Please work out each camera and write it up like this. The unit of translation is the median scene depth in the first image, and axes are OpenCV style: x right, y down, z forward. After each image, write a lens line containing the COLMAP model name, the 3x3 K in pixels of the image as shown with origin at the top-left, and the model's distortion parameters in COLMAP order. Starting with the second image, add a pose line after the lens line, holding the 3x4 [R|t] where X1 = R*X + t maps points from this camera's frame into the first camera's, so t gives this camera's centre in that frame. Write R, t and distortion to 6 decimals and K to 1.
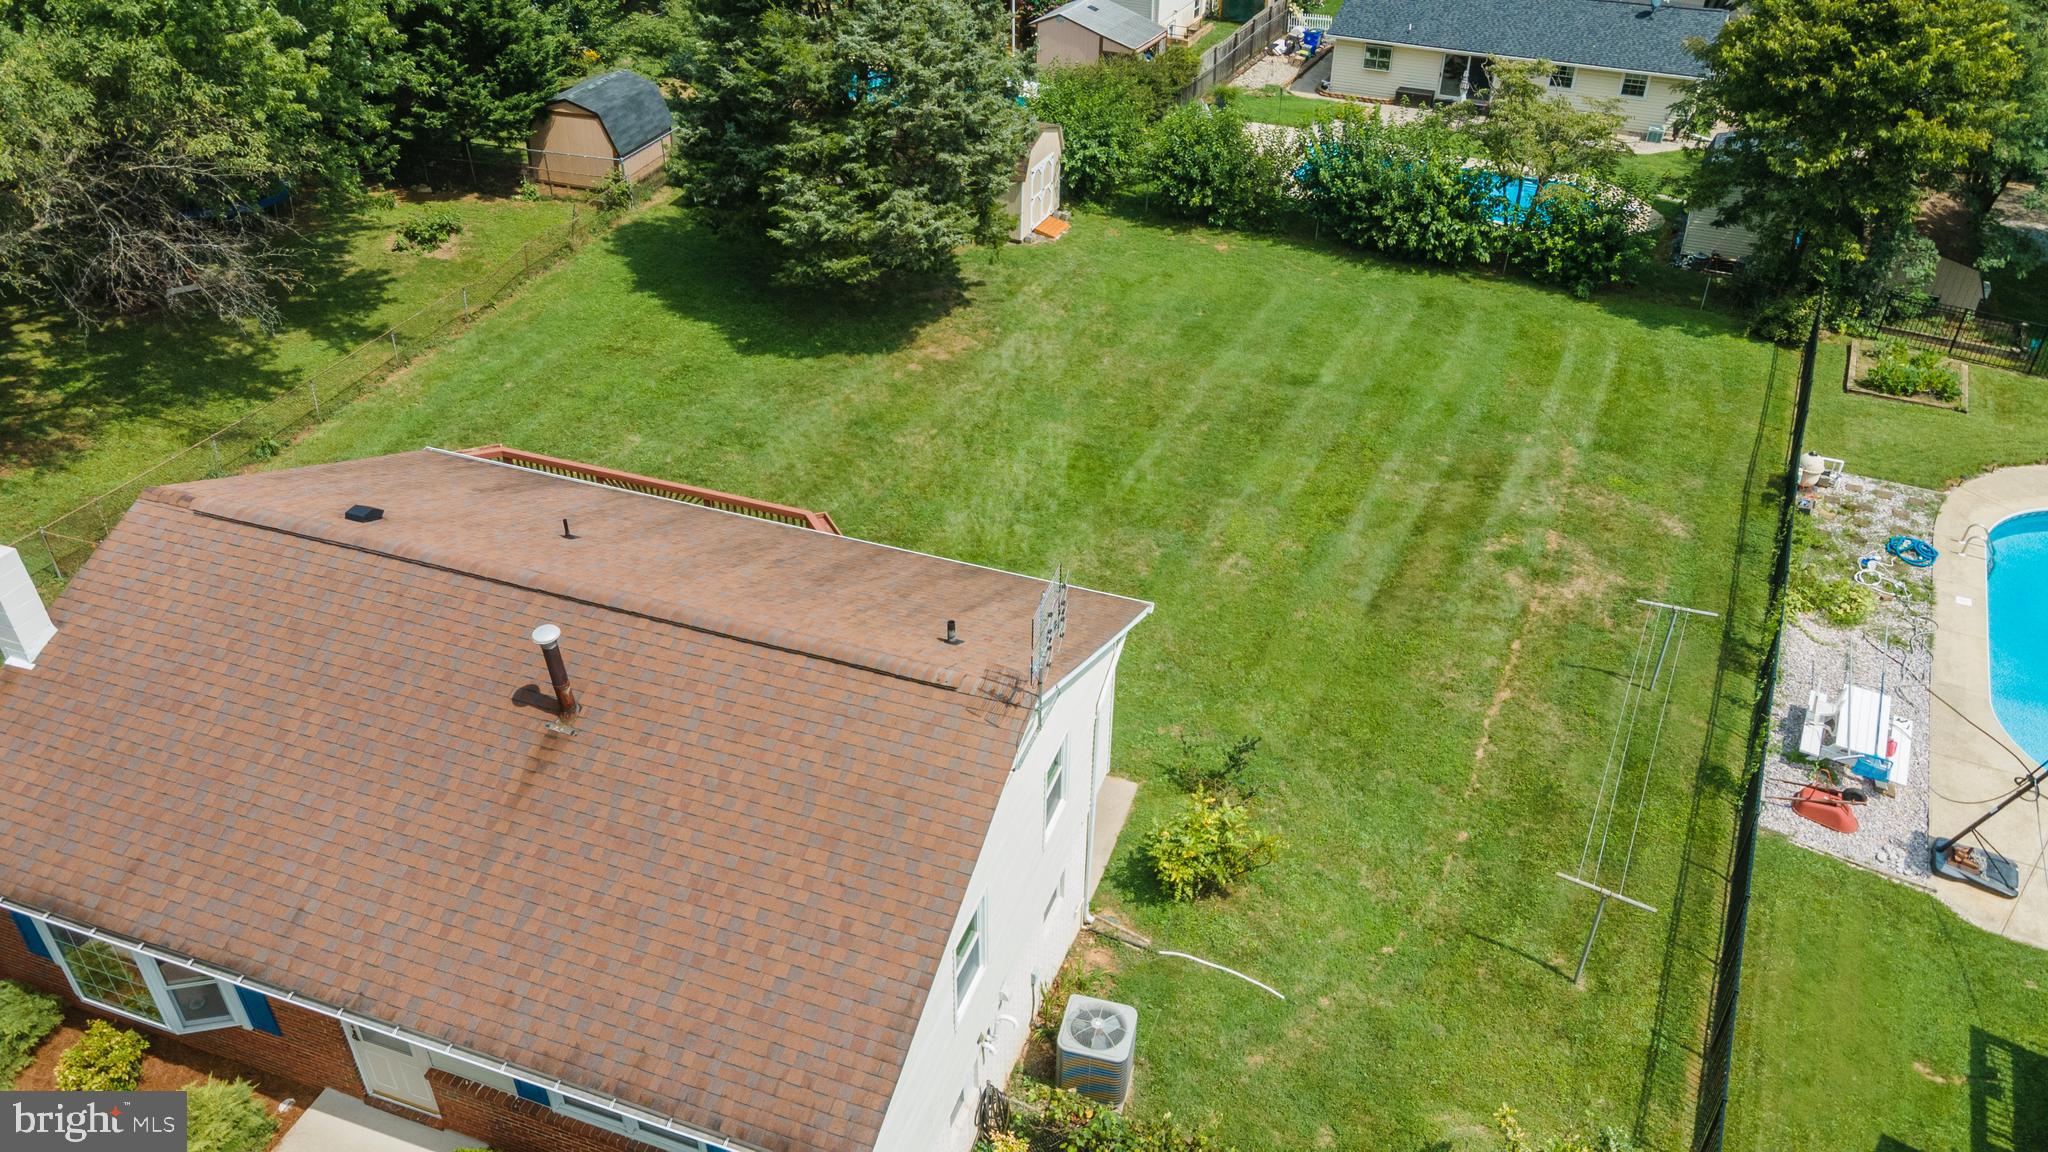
lens RADIAL K [[1496.7, 0, 1015.1], [0, 1496.7, 569.1], [0, 0, 1]] dist [0.022278, 0.038240]
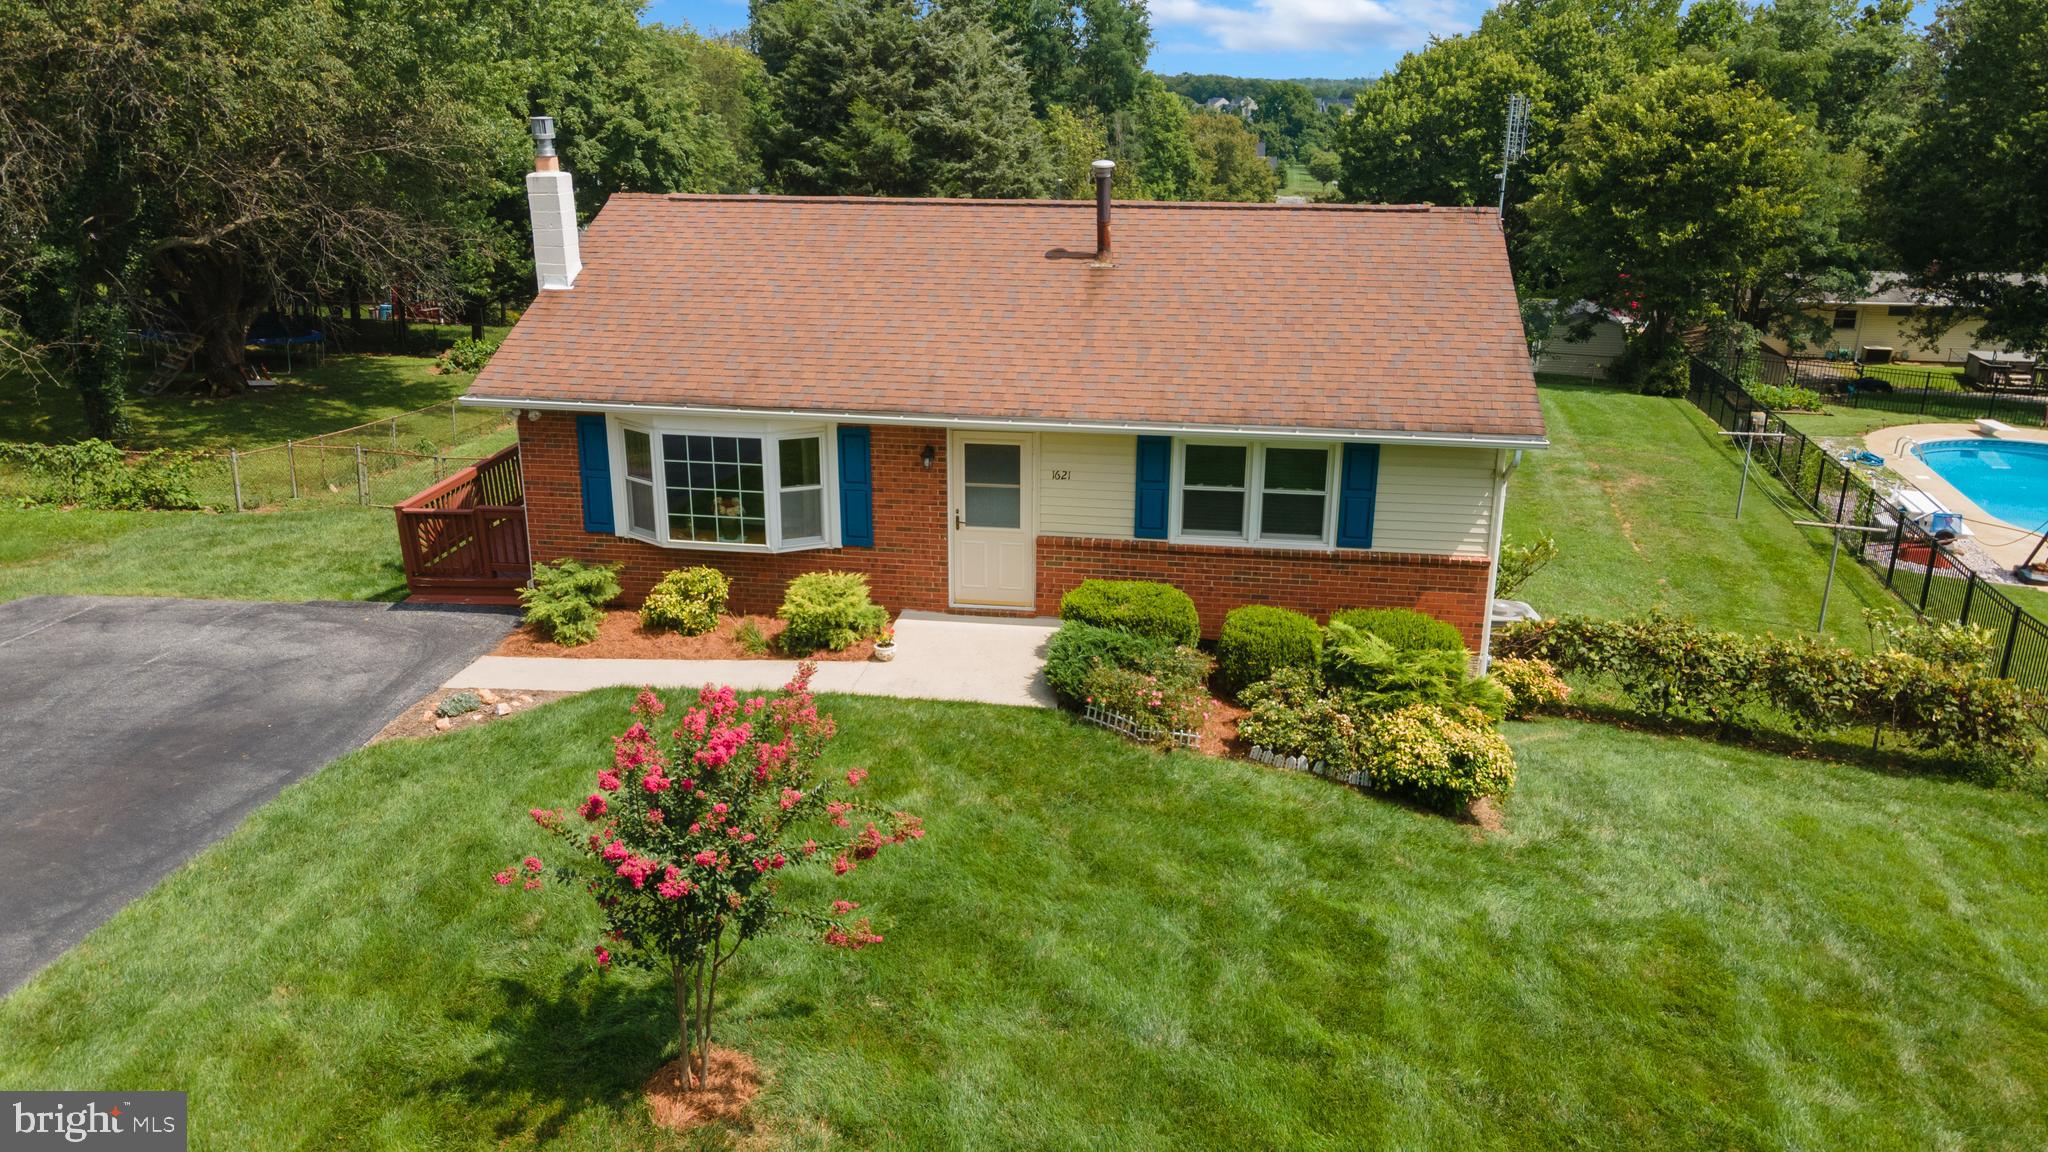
lens RADIAL K [[1496.7, 0, 1015.6], [0, 1496.7, 568.5], [0, 0, 1]] dist [0.022278, 0.038240]
pose [[0.979682, -0.060719, 0.191144, -0.277357], [0.112719, 0.954999, -0.274358, 0.293619], [-0.165883, 0.290329, 0.942439, -0.001835]]
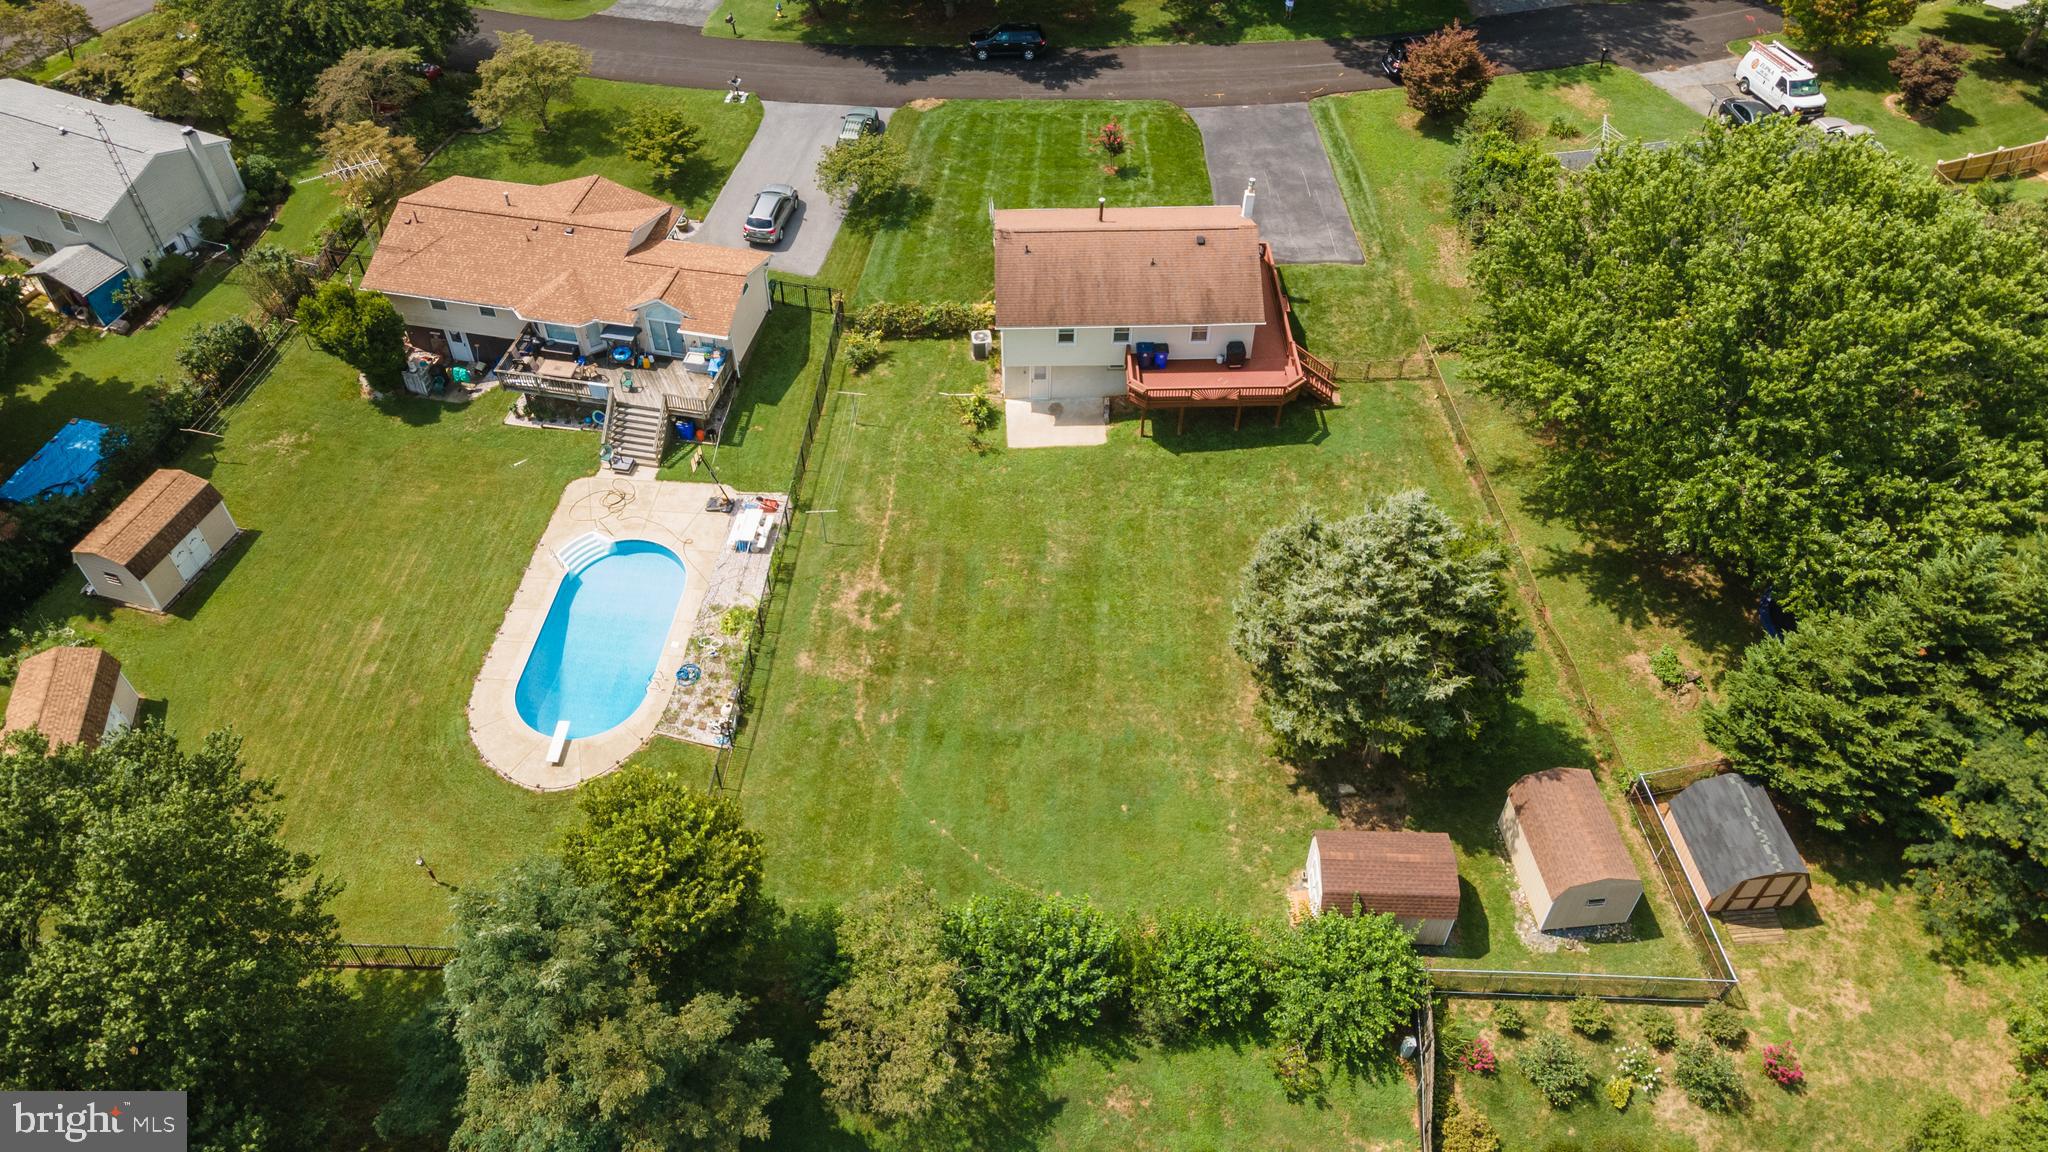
lens RADIAL K [[1496.7, 0, 1021.5], [0, 1496.7, 581.2], [0, 0, 1]] dist [0.022278, 0.038240]
pose [[-0.930076, 0.262854, -0.256644, 0.590516], [-0.211306, 0.188696, 0.959033, -1.738982], [0.300513, 0.946204, -0.119959, 1.118623]]
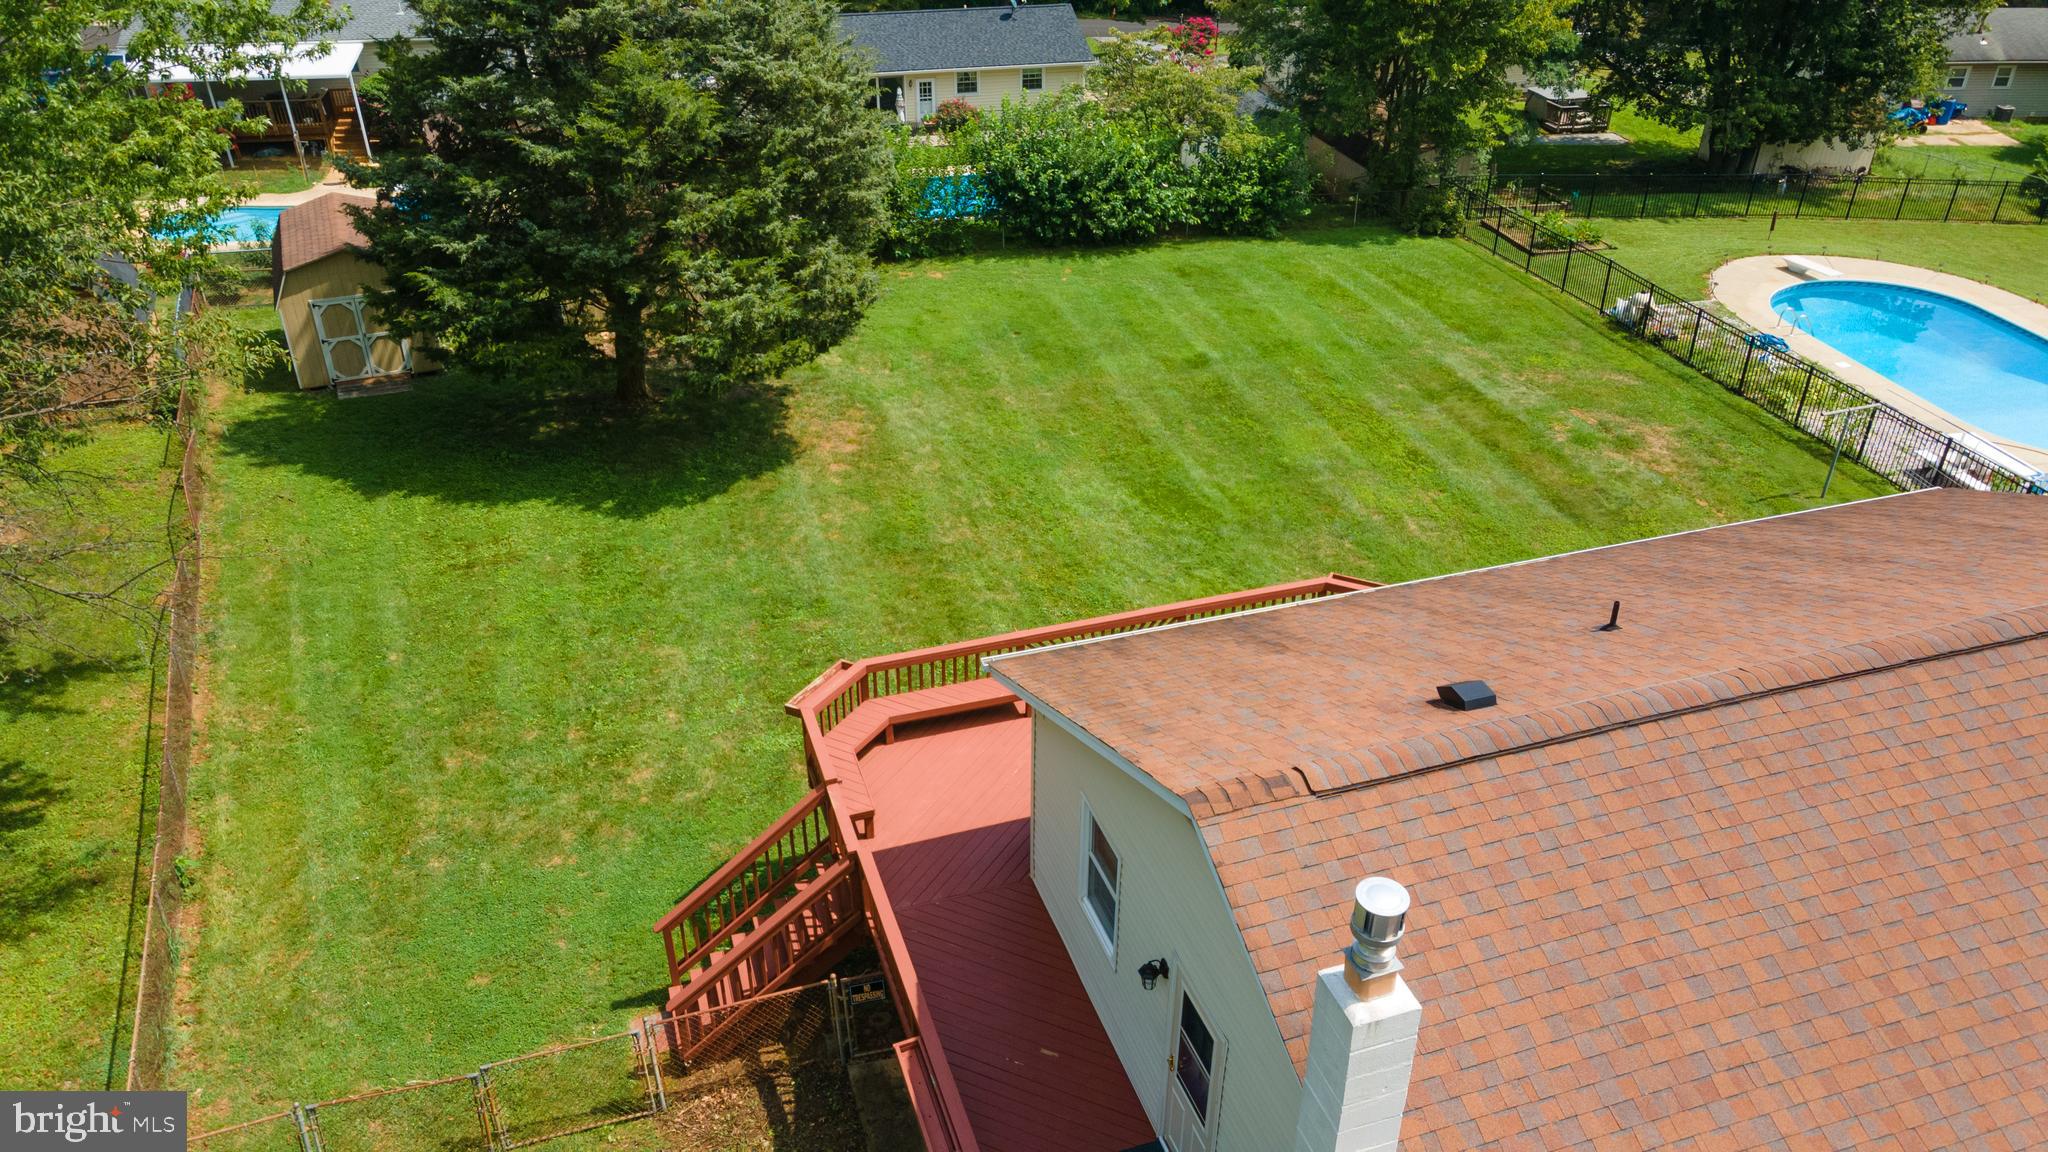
lens RADIAL K [[1496.7, 0, 1010.6], [0, 1496.7, 577.5], [0, 0, 1]] dist [0.022278, 0.038240]
pose [[0.784566, -0.323915, 0.528711, -0.473177], [0.353081, 0.934336, 0.048478, -0.094001], [-0.509697, 0.148644, 0.847416, 0.310435]]
